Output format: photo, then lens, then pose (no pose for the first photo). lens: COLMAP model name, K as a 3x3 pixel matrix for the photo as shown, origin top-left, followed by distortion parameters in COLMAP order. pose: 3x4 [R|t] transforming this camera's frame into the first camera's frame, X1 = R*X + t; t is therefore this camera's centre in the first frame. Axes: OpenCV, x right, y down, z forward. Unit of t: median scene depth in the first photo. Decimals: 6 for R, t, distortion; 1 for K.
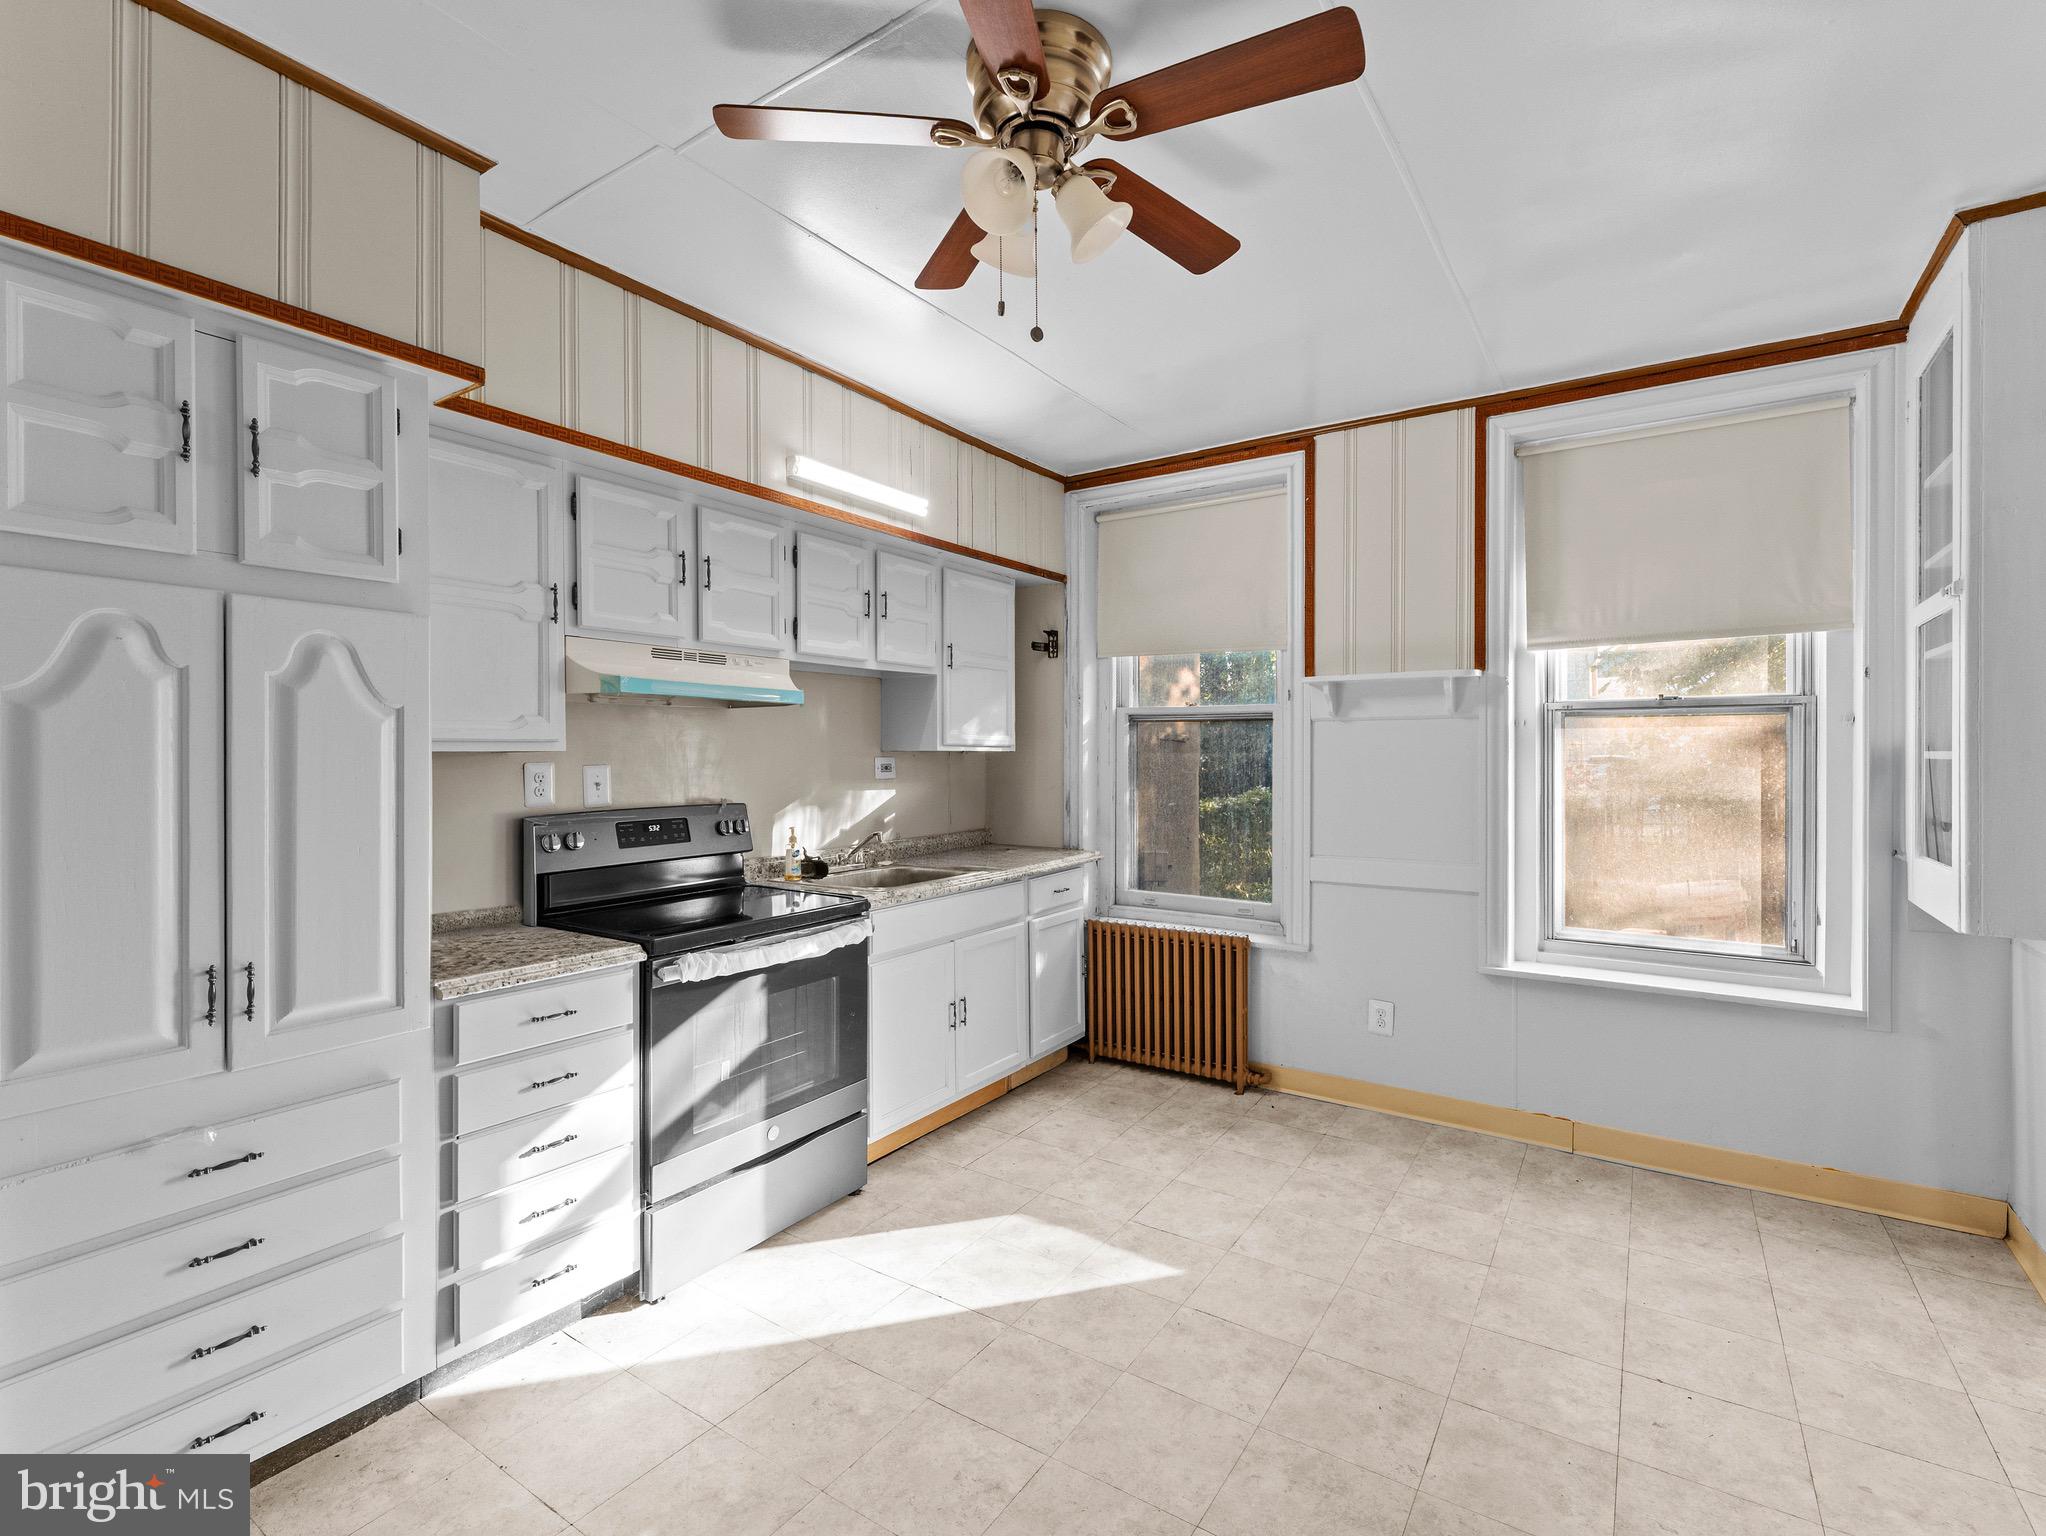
lens RADIAL K [[932.6, 0, 1032.8], [0, 932.6, 768.4], [0, 0, 1]] dist [-0.000174, -0.000102]
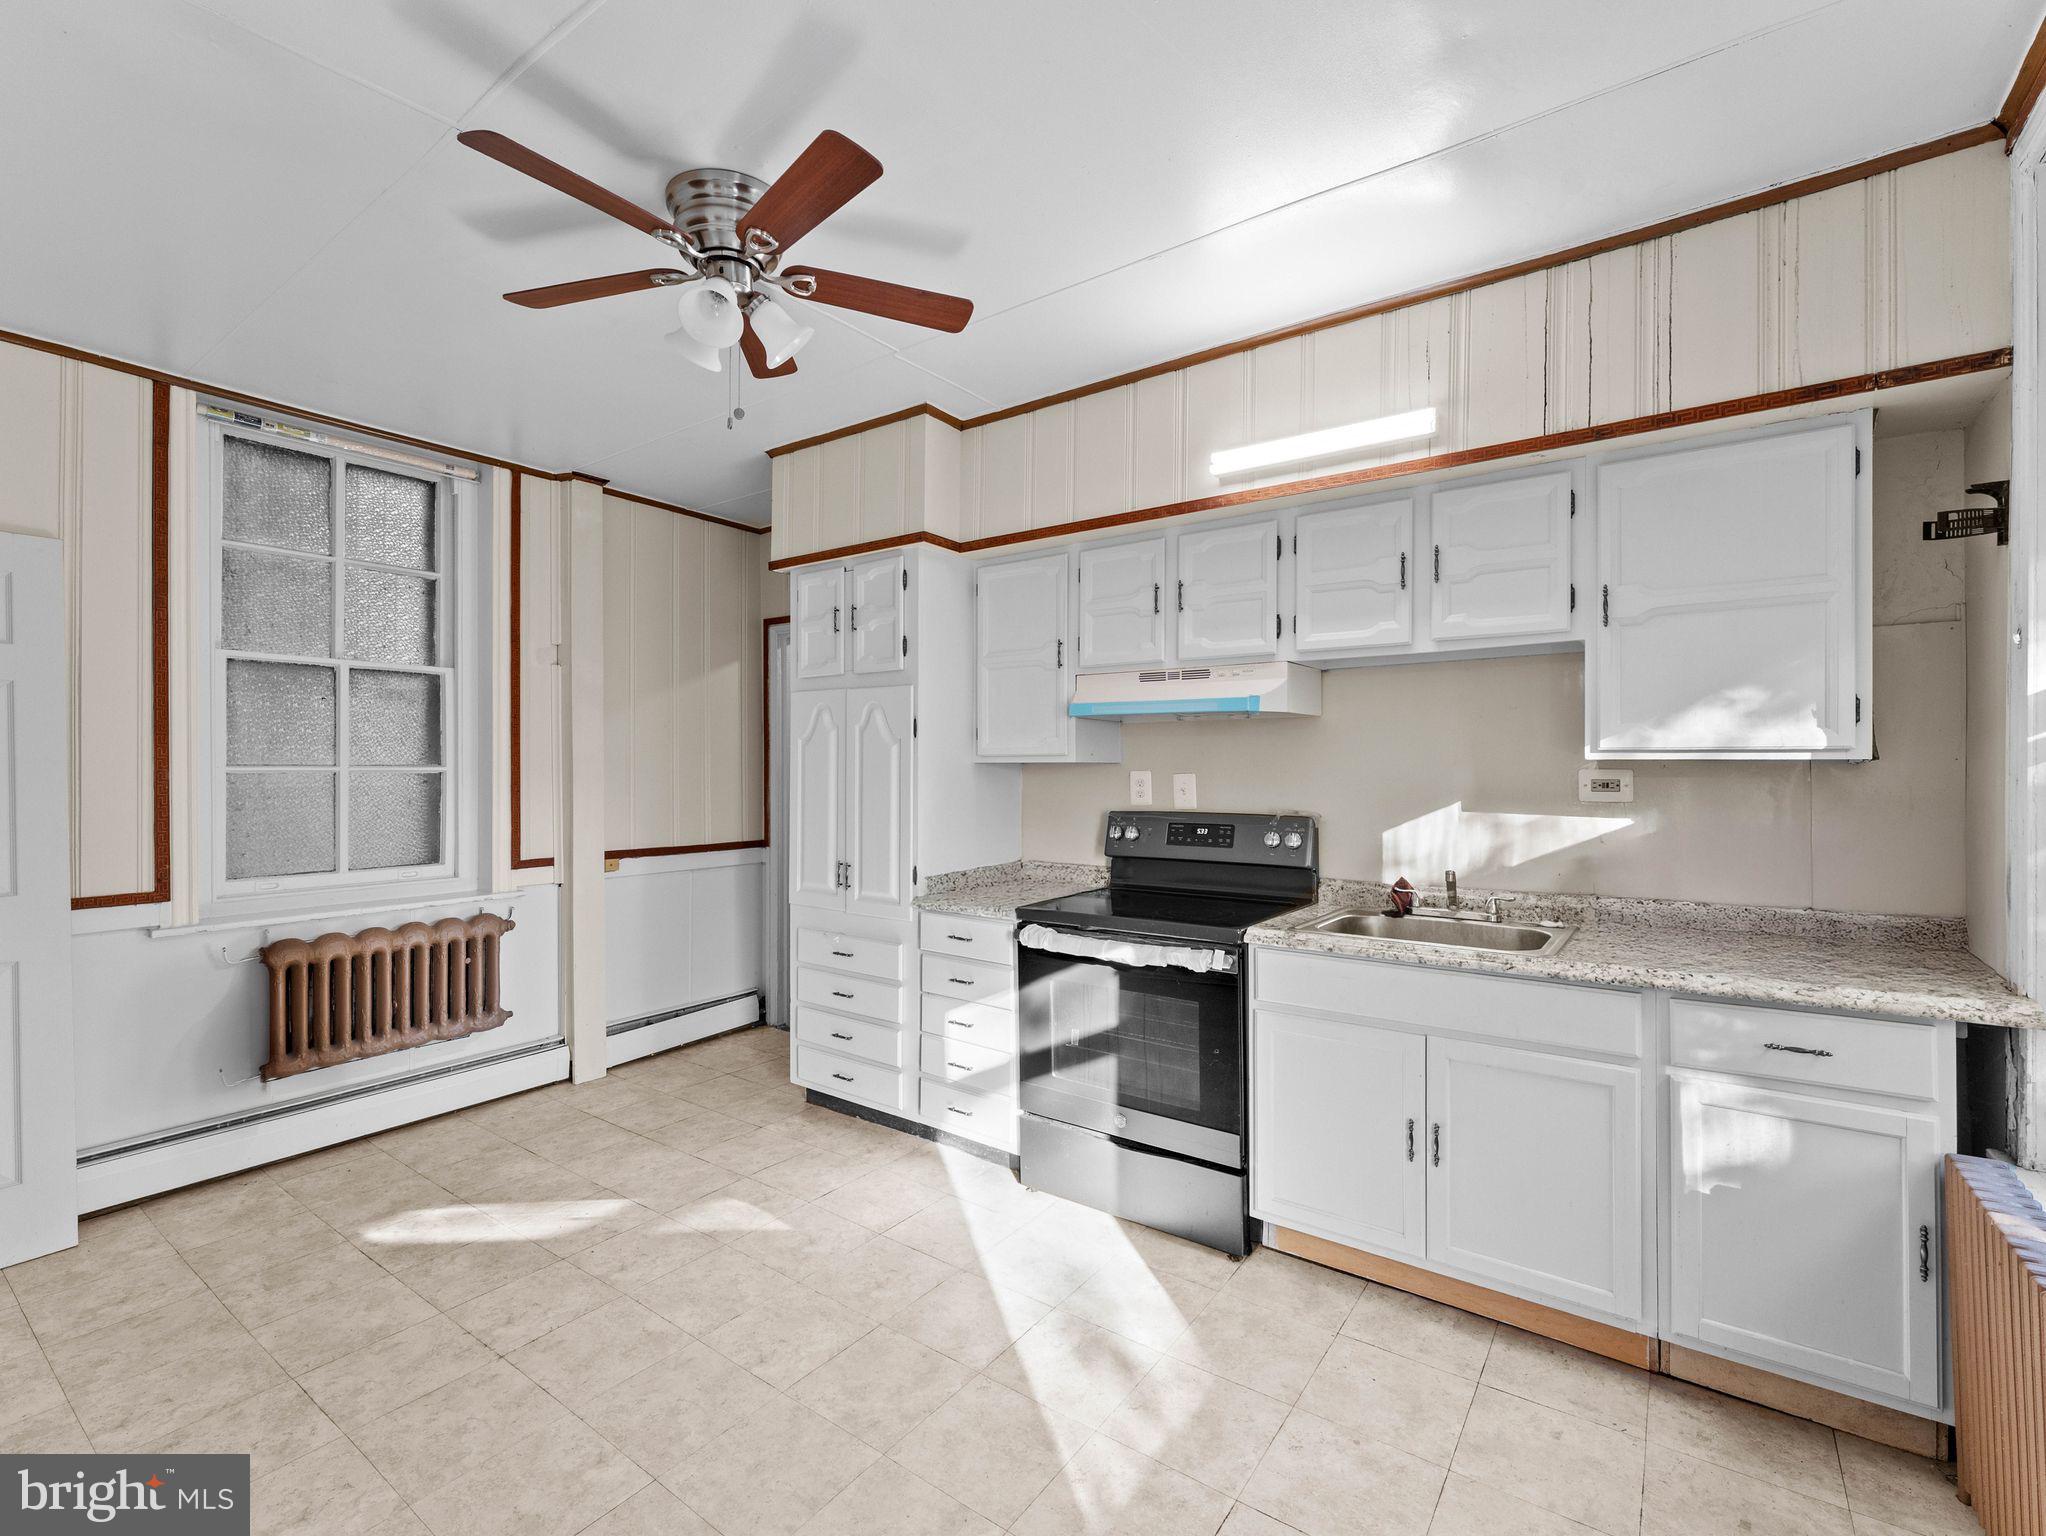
lens RADIAL K [[932.6, 0, 1032.8], [0, 932.6, 768.4], [0, 0, 1]] dist [-0.000174, -0.000102]
pose [[-0.041010, 0.004438, -0.999149, 0.713509], [-0.015583, 0.999866, 0.005081, -0.013095], [0.999037, 0.015778, -0.040936, 0.850209]]
